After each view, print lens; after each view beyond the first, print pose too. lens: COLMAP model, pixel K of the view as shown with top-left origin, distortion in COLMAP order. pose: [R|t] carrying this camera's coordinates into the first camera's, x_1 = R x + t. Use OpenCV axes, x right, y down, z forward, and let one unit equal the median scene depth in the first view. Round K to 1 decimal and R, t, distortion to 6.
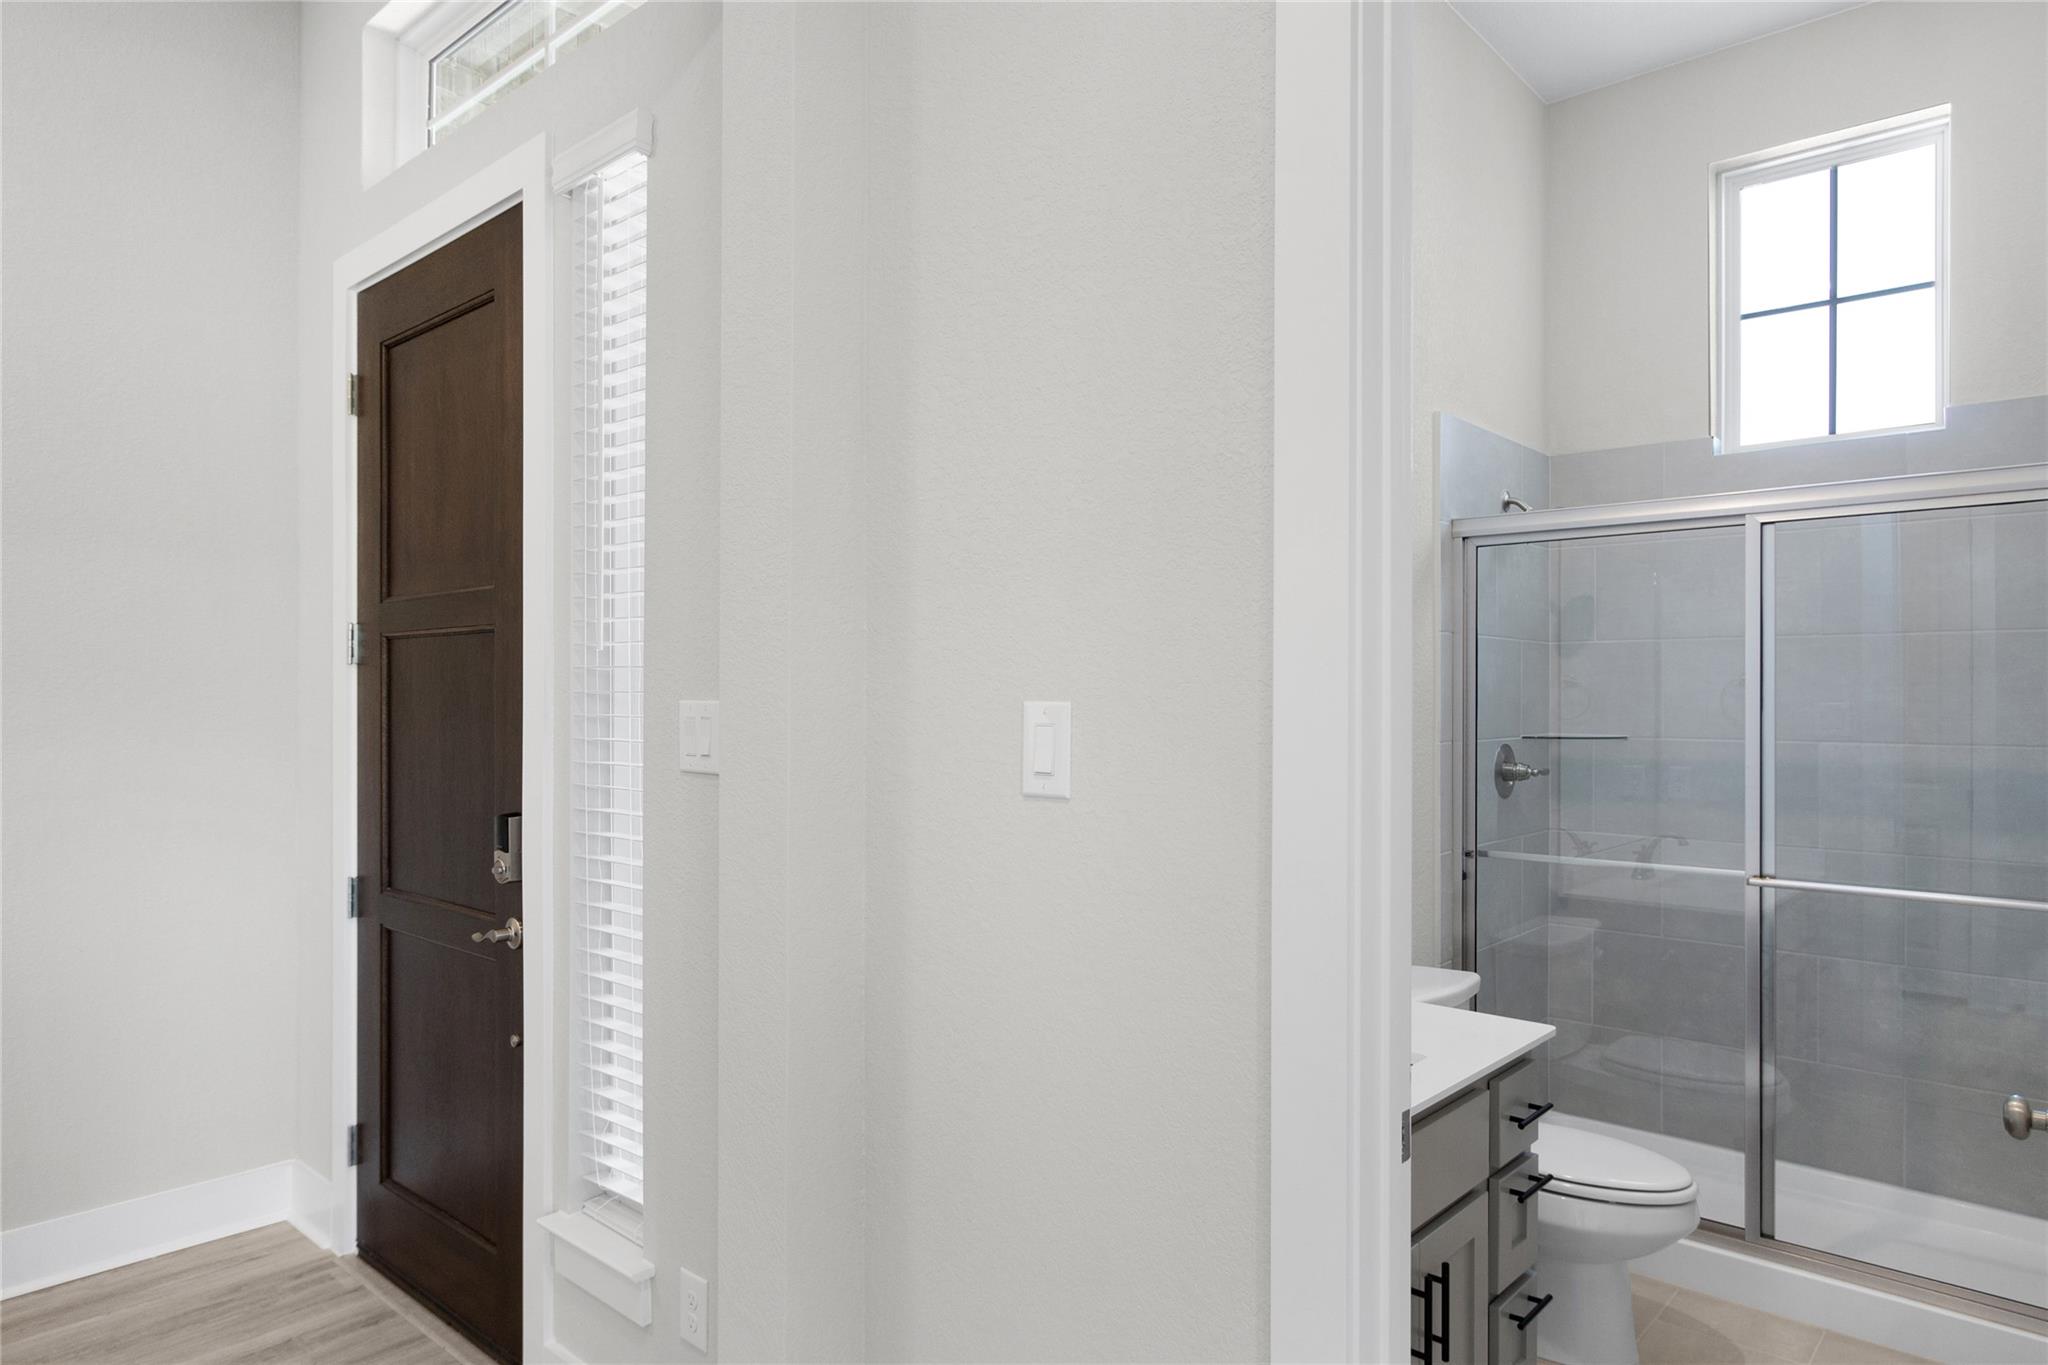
lens RADIAL K [[1241.9, 0, 1020.4], [0, 1241.9, 686.4], [0, 0, 1]] dist [-0.003648, 0.002167]
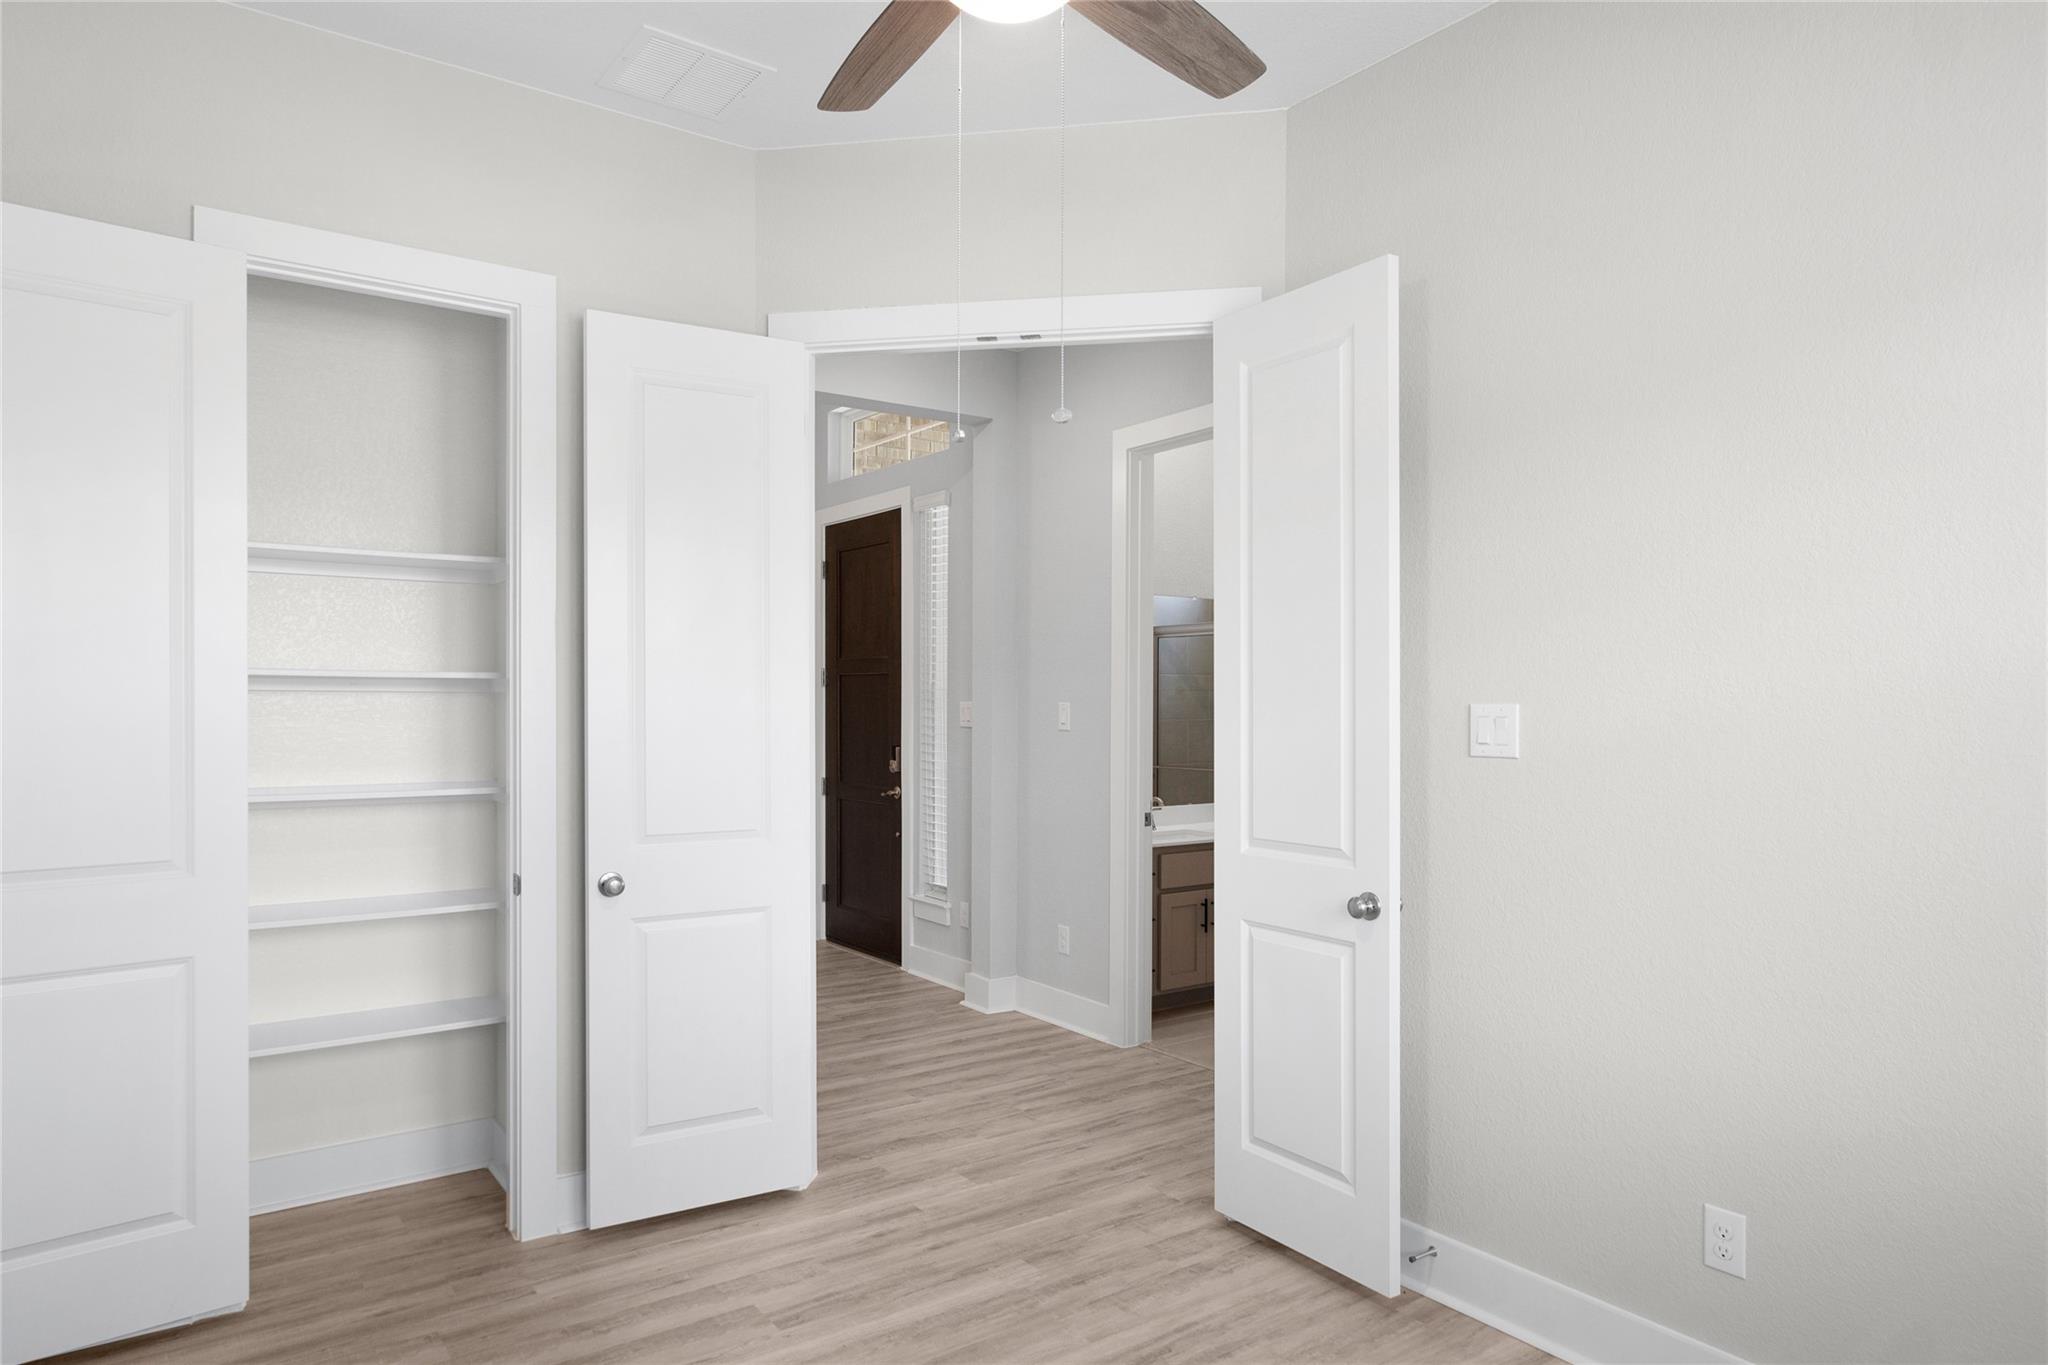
lens RADIAL K [[1241.9, 0, 1020.4], [0, 1241.9, 686.4], [0, 0, 1]] dist [-0.003648, 0.002167]
pose [[0.975888, -0.001406, -0.218268, 0.406591], [0.000684, 0.999994, -0.003384, -0.012425], [0.218271, 0.003154, 0.975883, -1.472626]]
